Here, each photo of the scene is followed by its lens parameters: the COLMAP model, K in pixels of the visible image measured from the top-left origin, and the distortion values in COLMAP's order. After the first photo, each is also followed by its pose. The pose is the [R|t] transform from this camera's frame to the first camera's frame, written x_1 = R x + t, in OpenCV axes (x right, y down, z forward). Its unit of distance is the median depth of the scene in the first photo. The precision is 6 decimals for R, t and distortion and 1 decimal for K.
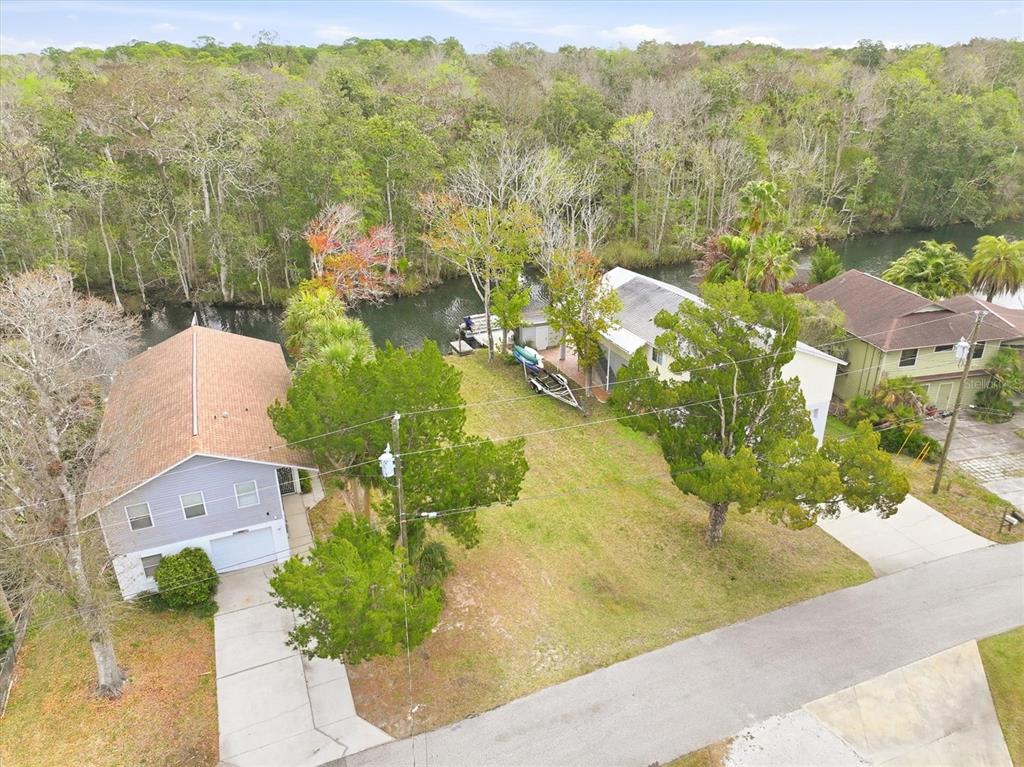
lens RADIAL K [[717.7, 0, 512.0], [0, 717.7, 383.5], [0, 0, 1]] dist [0.004961, 0.002897]
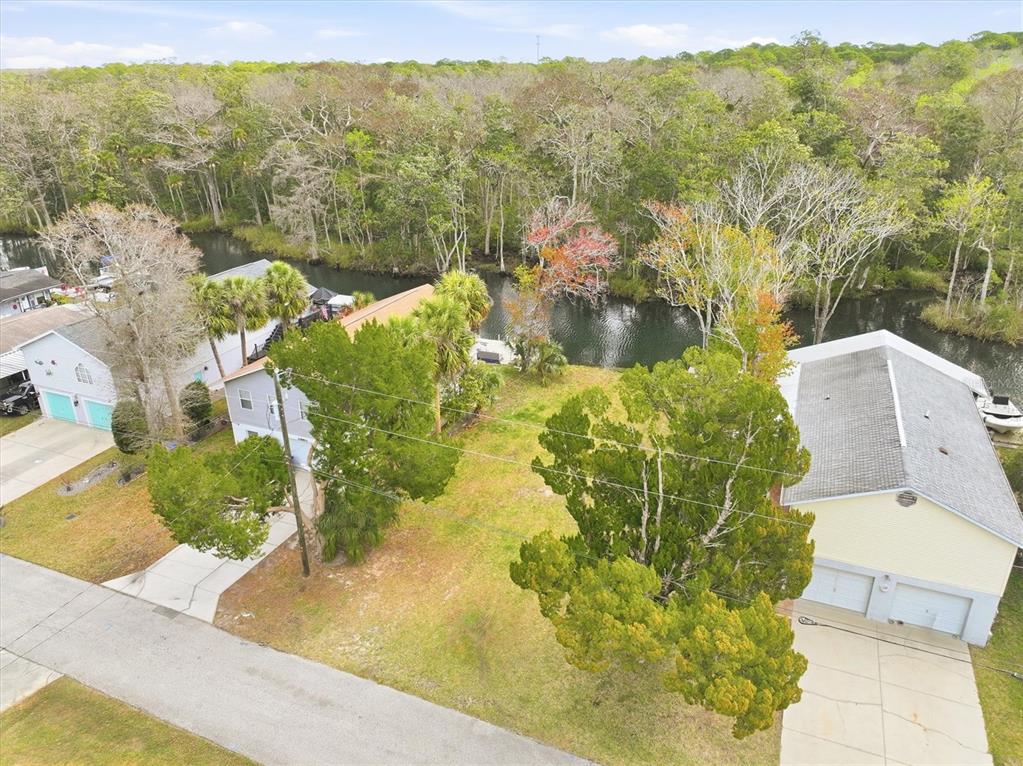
lens RADIAL K [[717.0, 0, 511.5], [0, 717.0, 383.0], [0, 0, 1]] dist [0.004961, 0.002897]
pose [[0.699974, 0.293883, -0.650899, 0.702602], [-0.295214, 0.948963, 0.110988, -0.142130], [0.650297, 0.114466, 0.751007, 0.303944]]
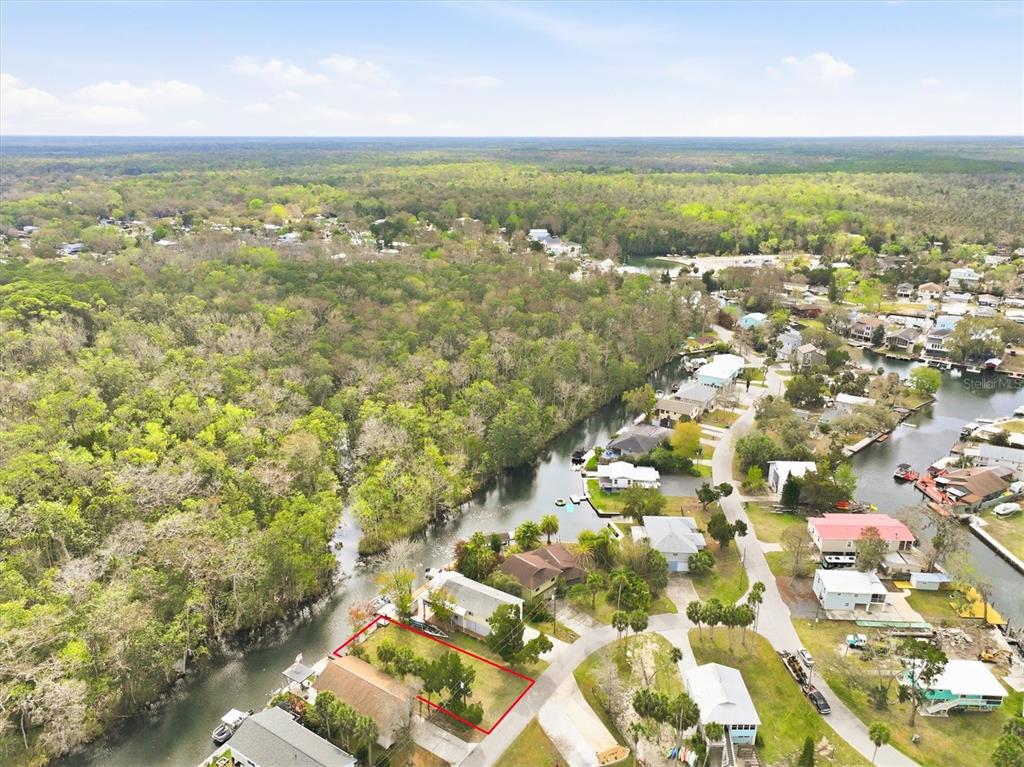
lens RADIAL K [[713.4, 0, 515.5], [0, 713.4, 399.7], [0, 0, 1]] dist [0.000938, 0.003884]
pose [[0.825089, -0.181611, 0.535018, -1.668162], [0.221320, 0.975147, -0.010301, -1.290240], [-0.519851, 0.126909, 0.844778, -2.707012]]
